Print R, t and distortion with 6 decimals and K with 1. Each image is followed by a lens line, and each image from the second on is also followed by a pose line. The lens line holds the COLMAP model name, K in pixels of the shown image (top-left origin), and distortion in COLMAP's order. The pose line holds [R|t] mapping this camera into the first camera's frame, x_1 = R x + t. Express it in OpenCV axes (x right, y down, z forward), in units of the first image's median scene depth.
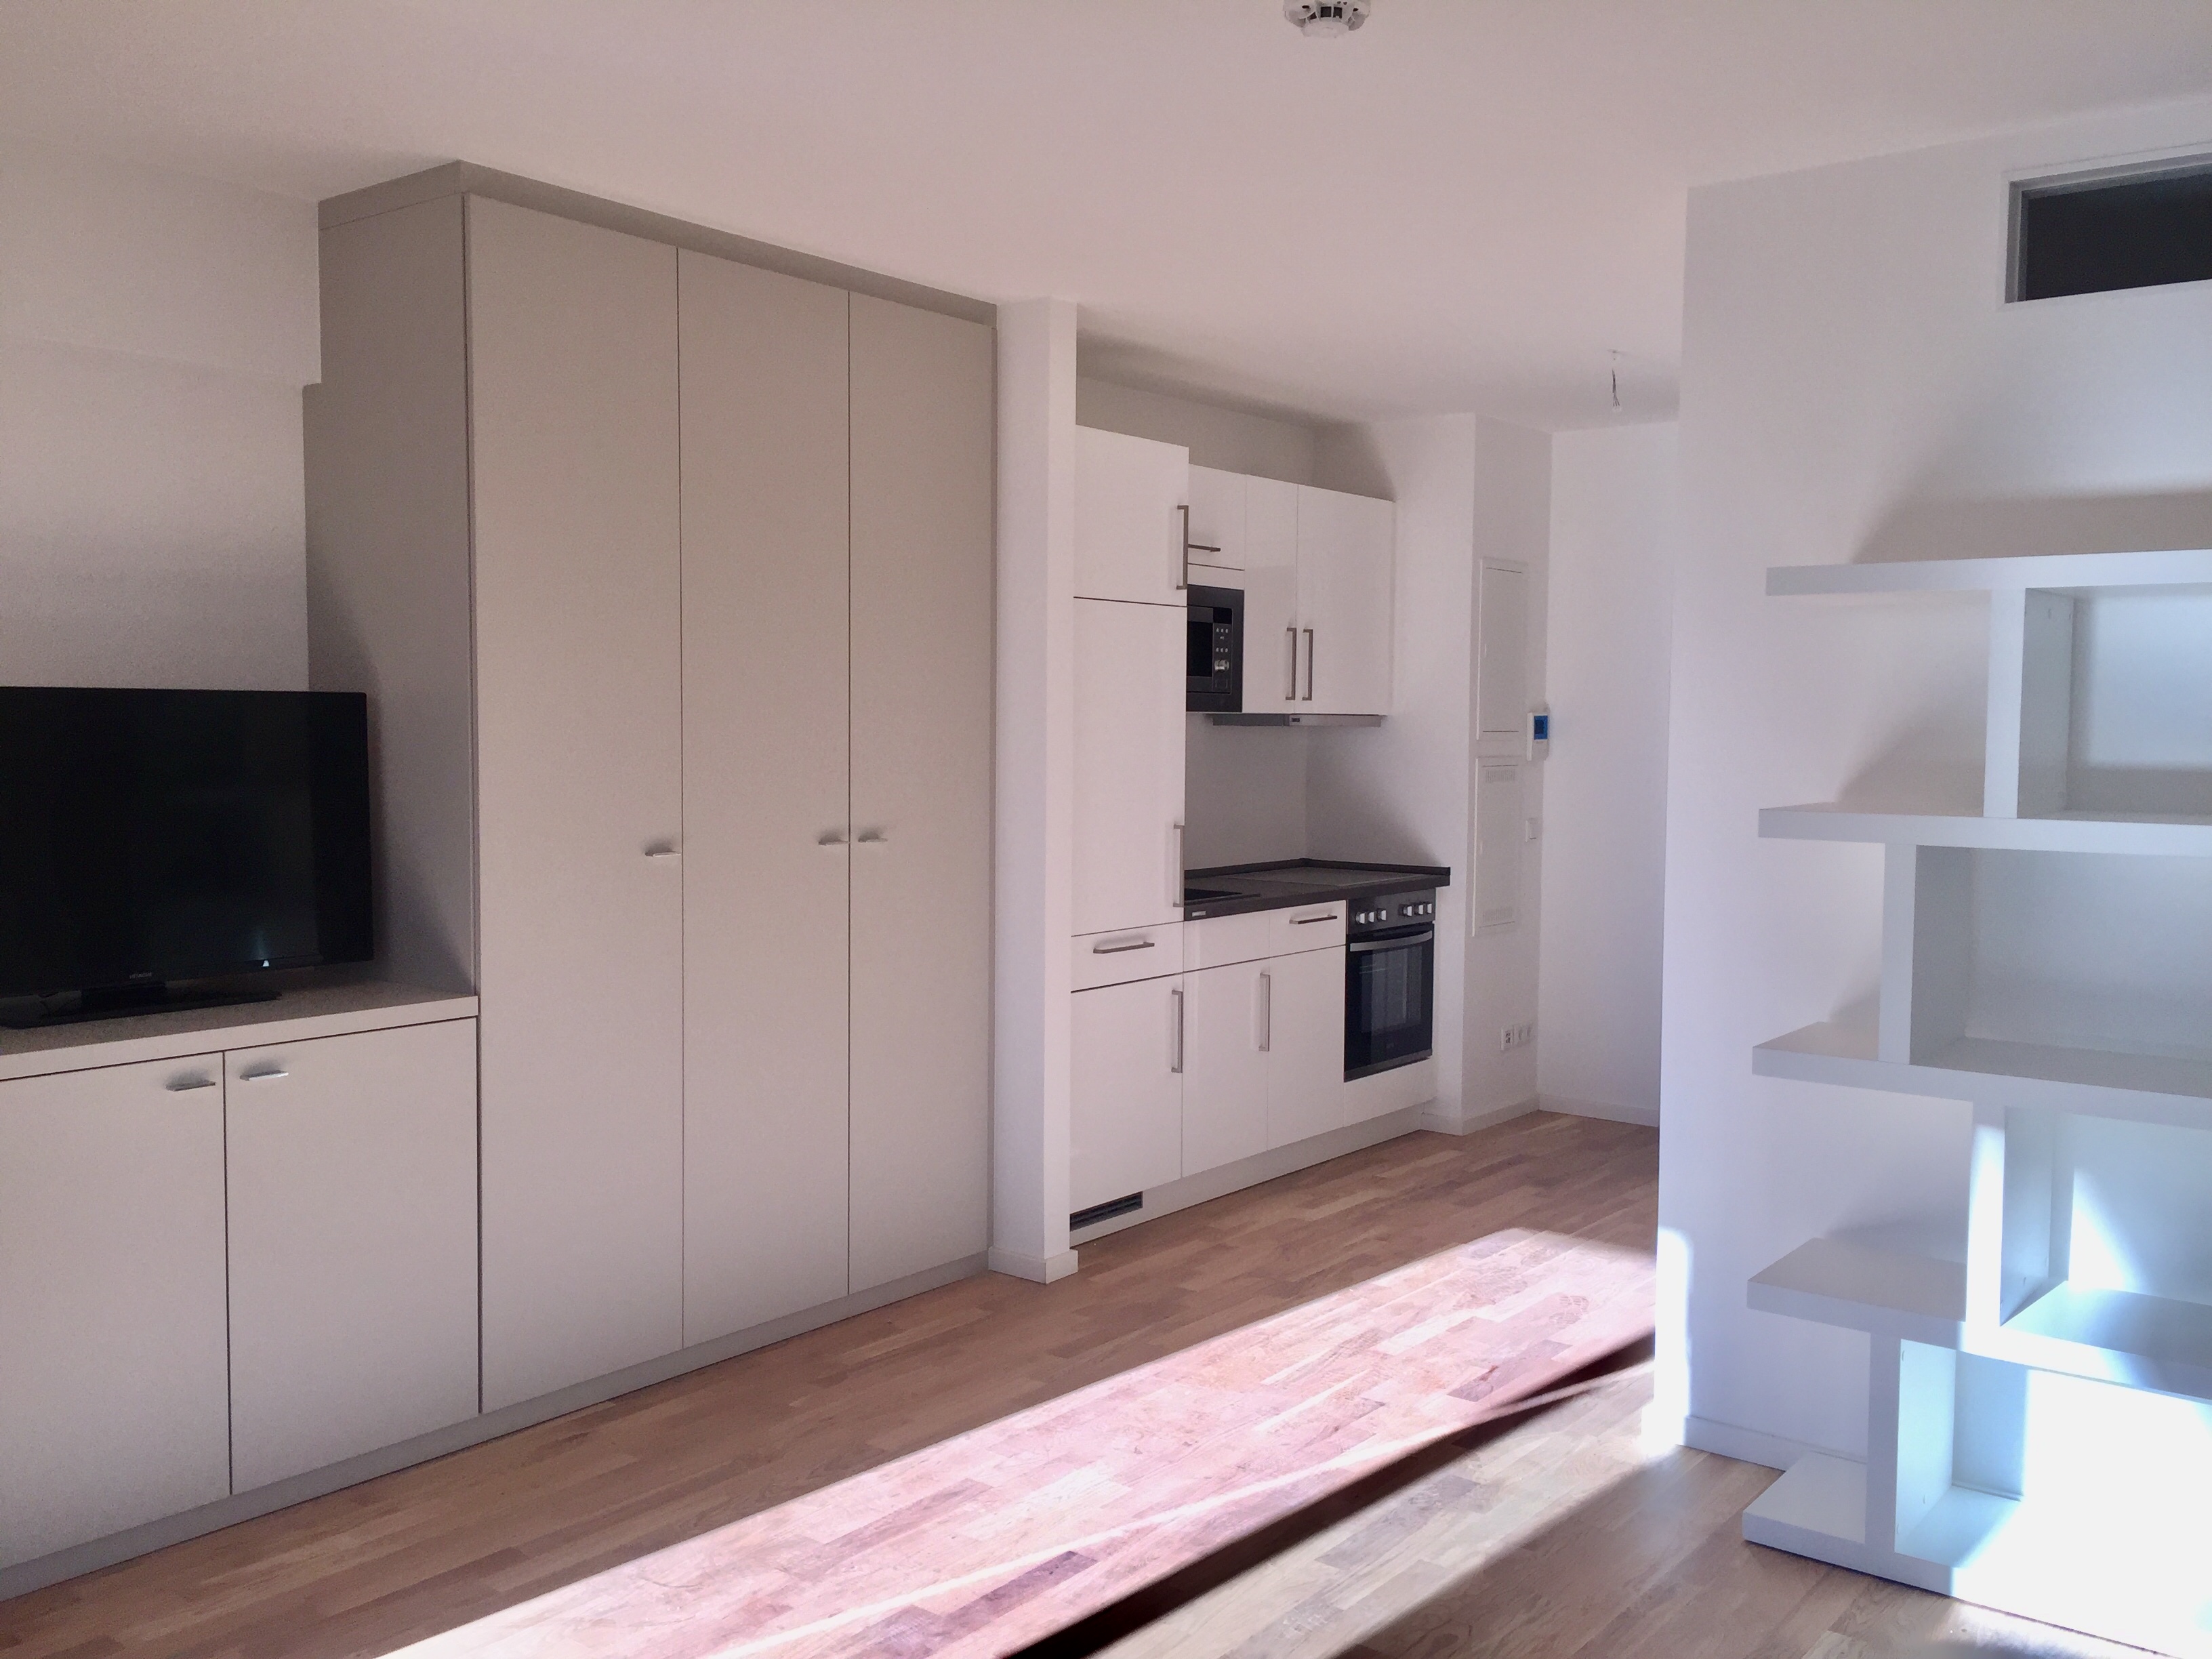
lens RADIAL K [[1914.2, 0, 1092.7], [0, 1914.2, 824.3], [0, 0, 1]] dist [0.091967, -0.126750]
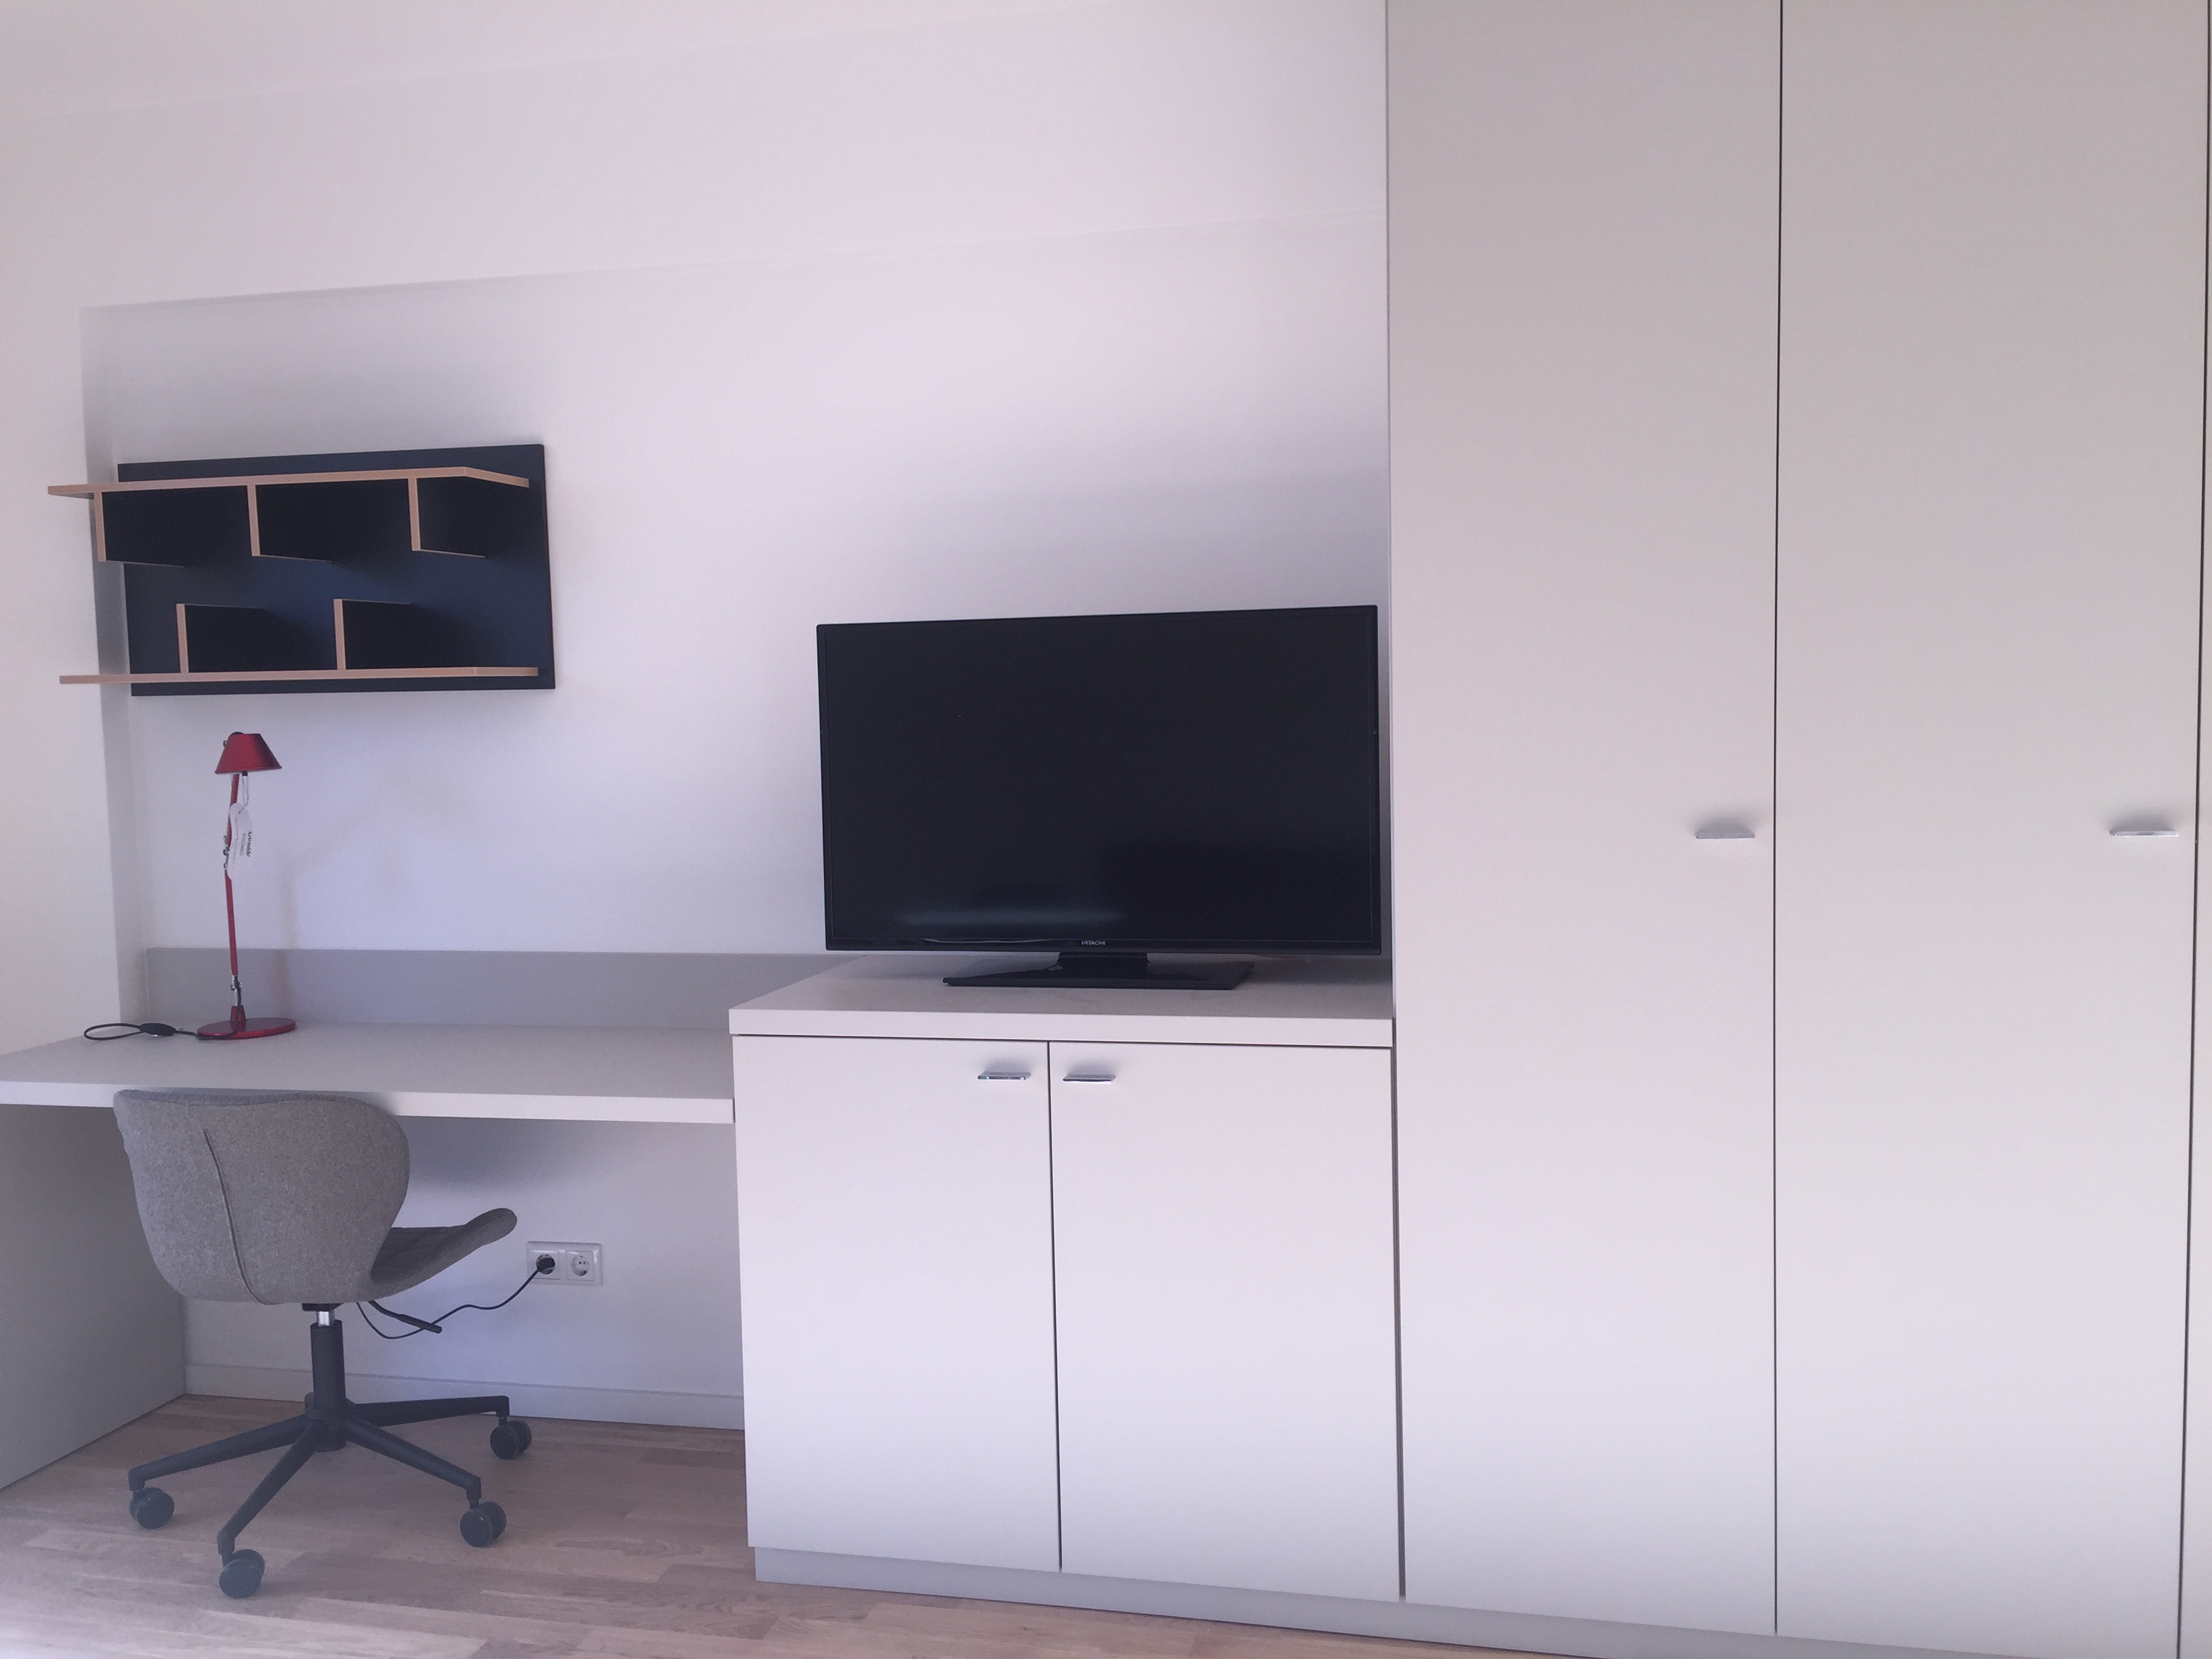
lens RADIAL K [[1914.2, 0, 1107.5], [0, 1914.2, 826.1], [0, 0, 1]] dist [0.091967, -0.126750]
pose [[0.444891, 0.053842, -0.893965, 0.272451], [-0.019979, 0.998539, 0.050197, -0.016909], [0.895362, -0.004472, 0.445317, 0.600716]]
